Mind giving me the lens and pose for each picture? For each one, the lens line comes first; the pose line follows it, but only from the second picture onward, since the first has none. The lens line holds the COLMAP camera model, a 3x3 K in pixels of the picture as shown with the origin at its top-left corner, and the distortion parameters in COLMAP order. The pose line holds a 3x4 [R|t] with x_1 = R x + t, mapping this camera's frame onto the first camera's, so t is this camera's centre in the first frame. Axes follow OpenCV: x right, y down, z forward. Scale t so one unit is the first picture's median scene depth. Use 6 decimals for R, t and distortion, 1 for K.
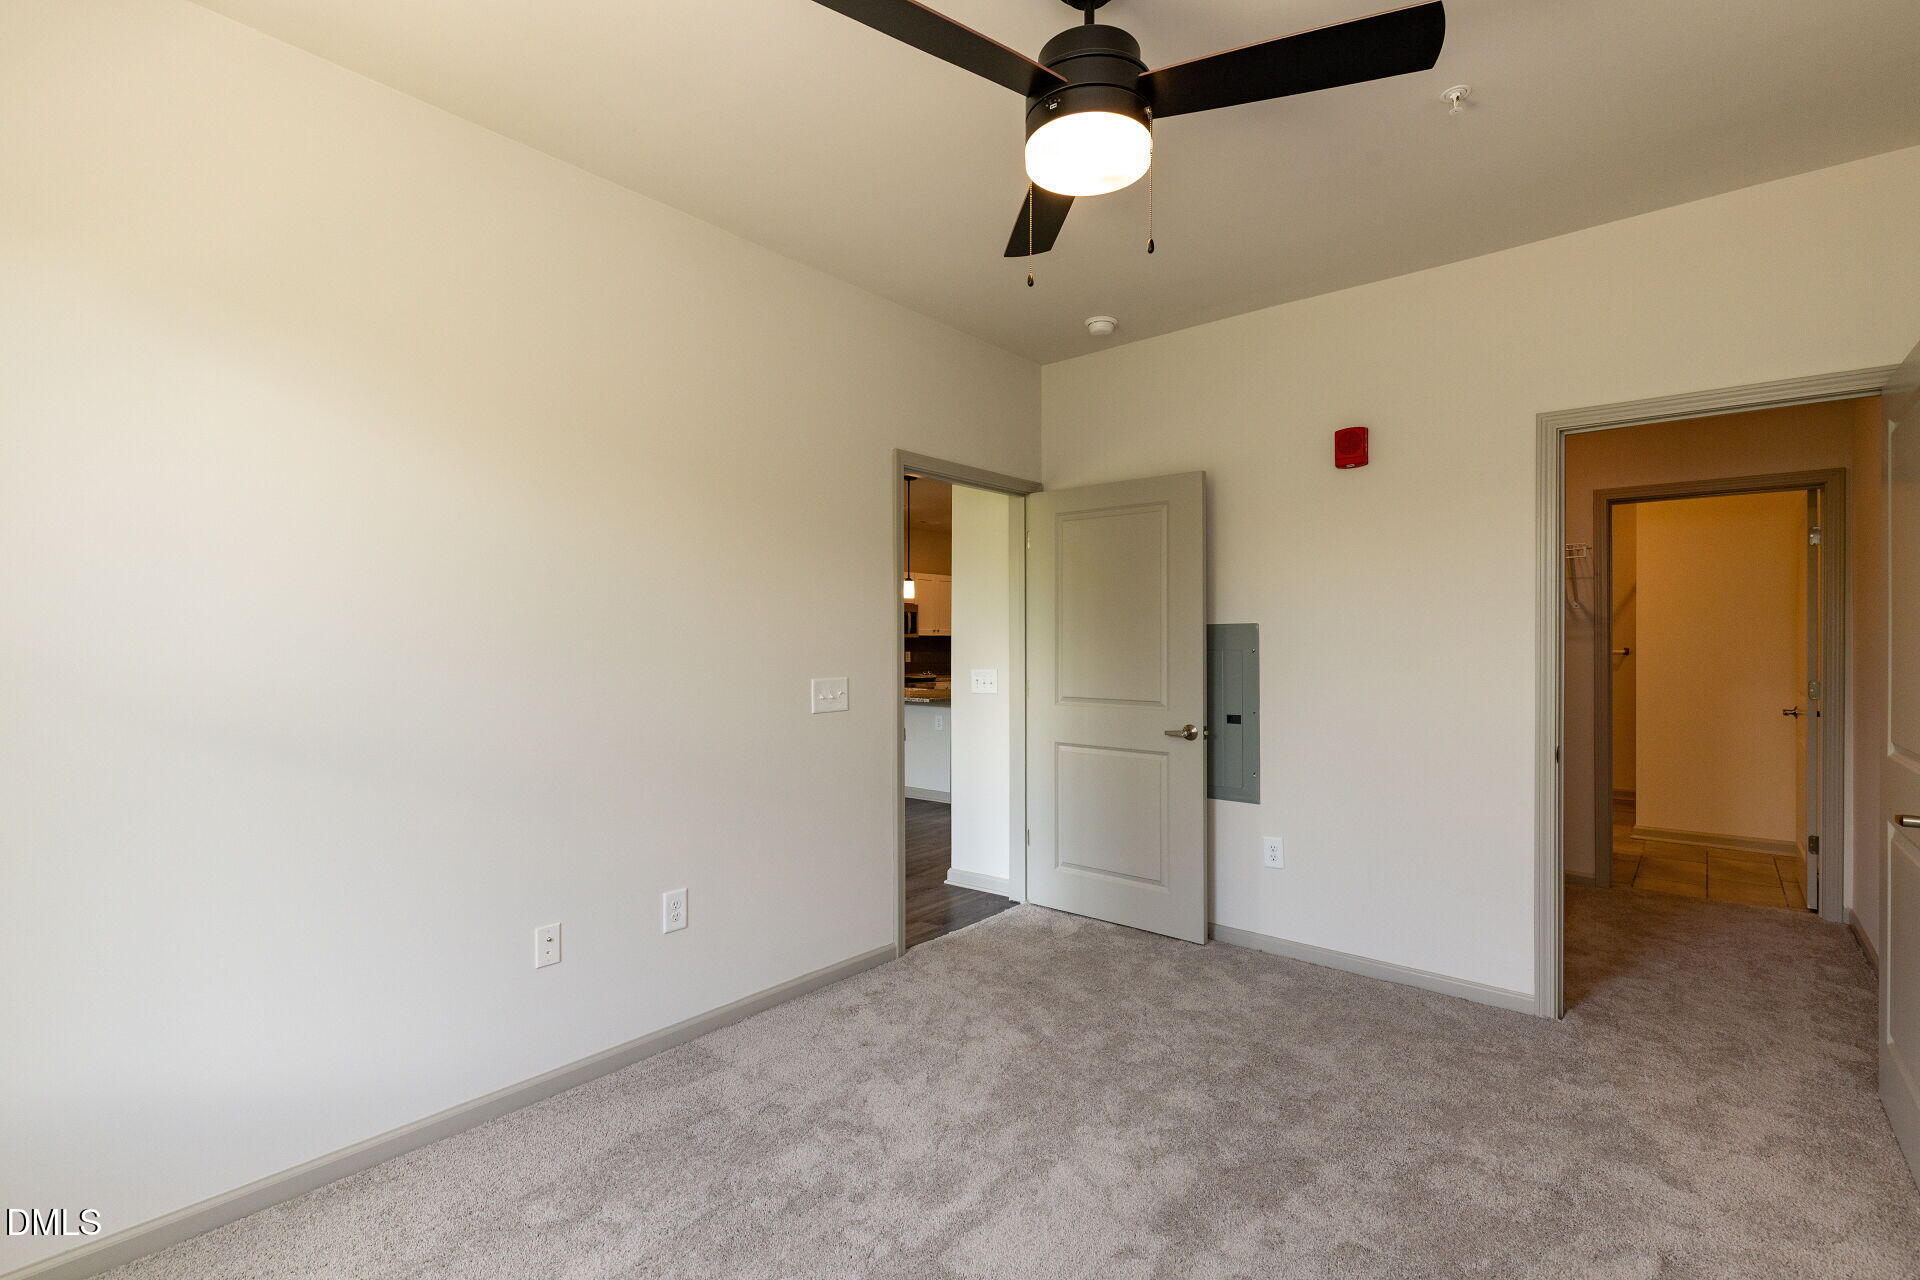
lens RADIAL K [[901.1, 0, 954.7], [0, 901.1, 630.6], [0, 0, 1]] dist [0.002664, 0.000141]
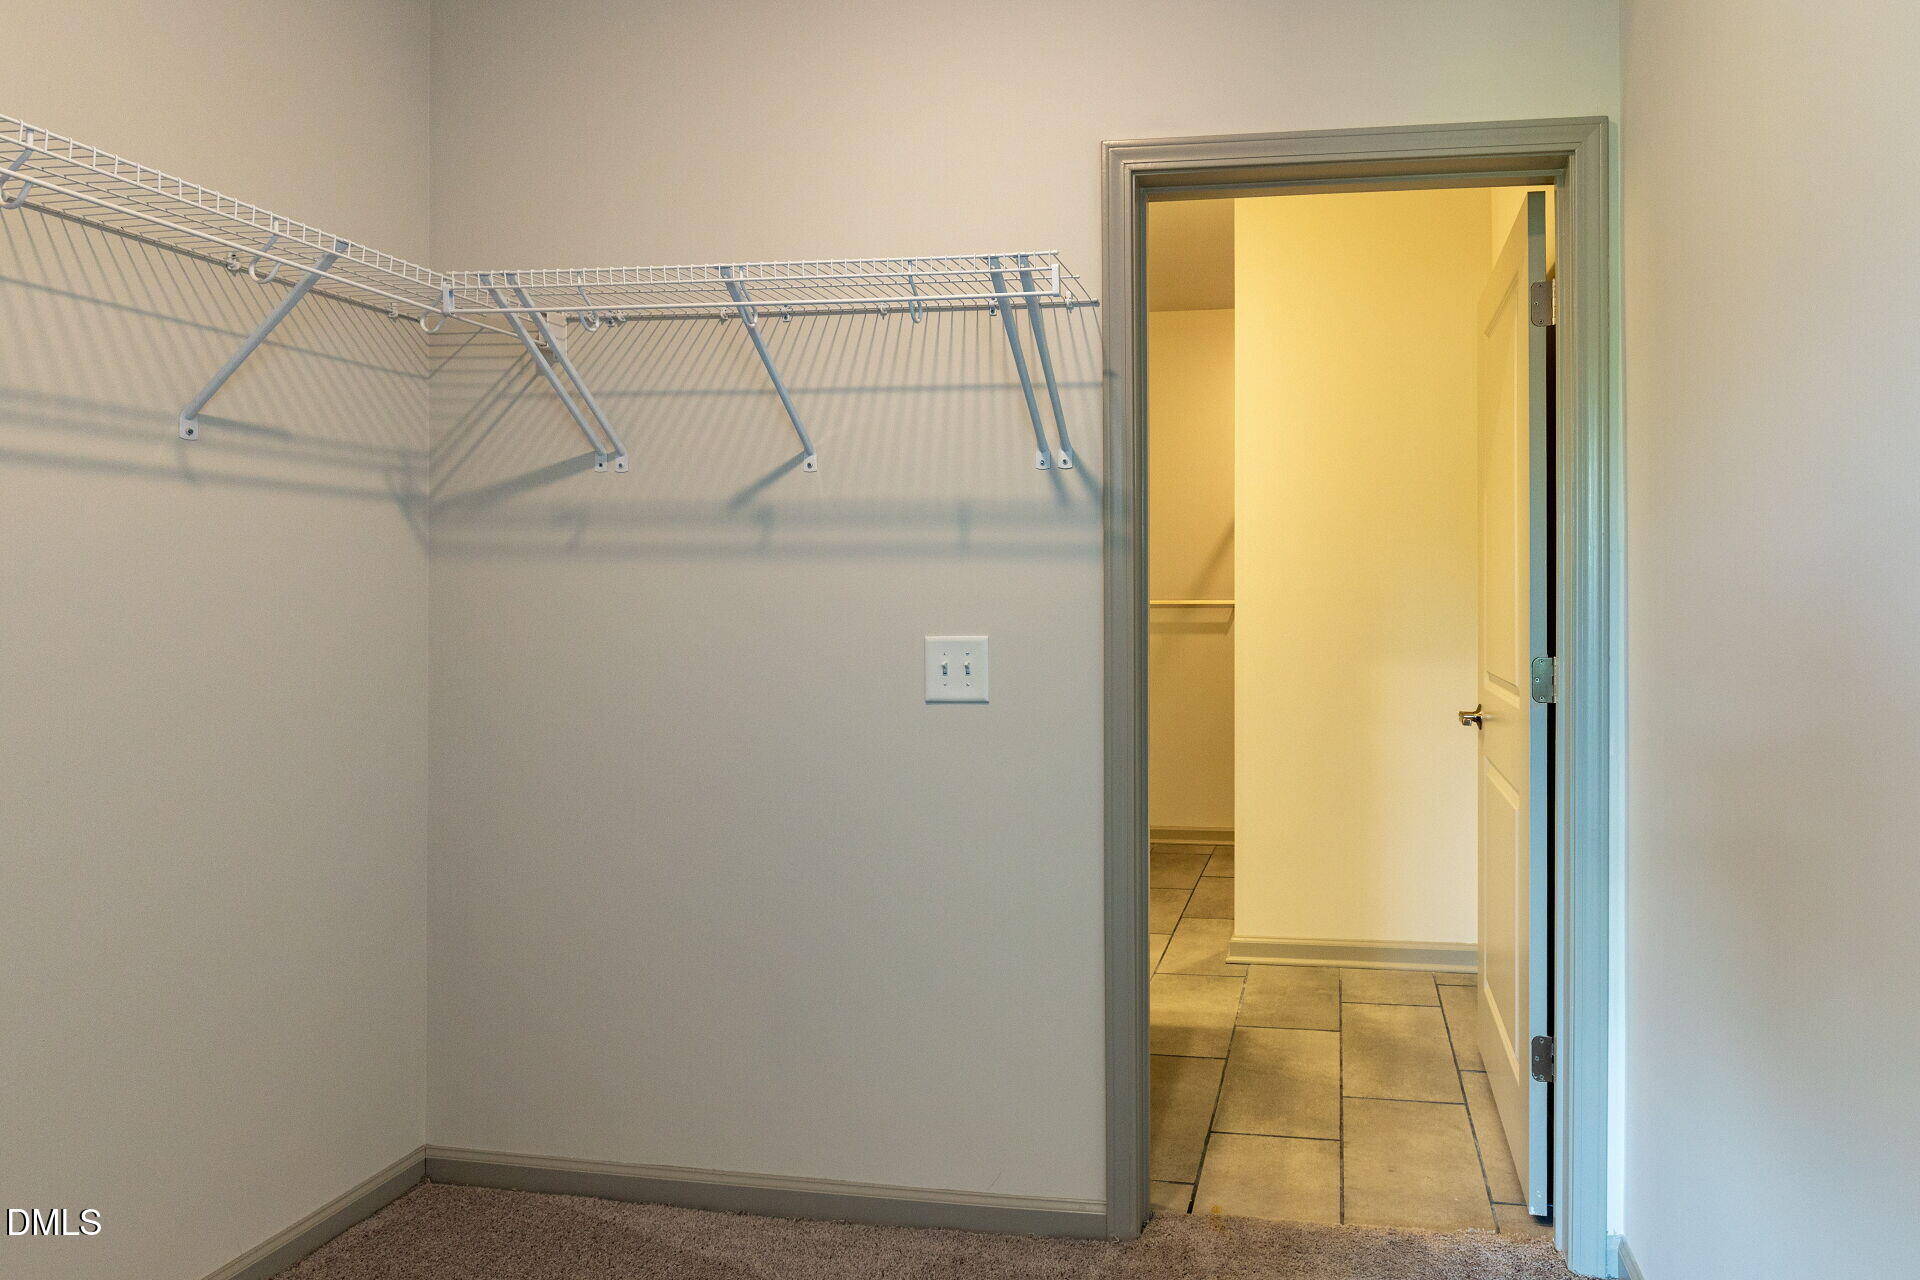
lens RADIAL K [[2031.7, 0, 960.3], [0, 2031.7, 638.7], [0, 0, 1]] dist [-0.001242, -0.001725]
pose [[0.874473, -0.009220, 0.484987, 0.263796], [-0.010117, 0.999255, 0.037238, 0.013186], [-0.484970, -0.037470, 0.873728, 0.318112]]
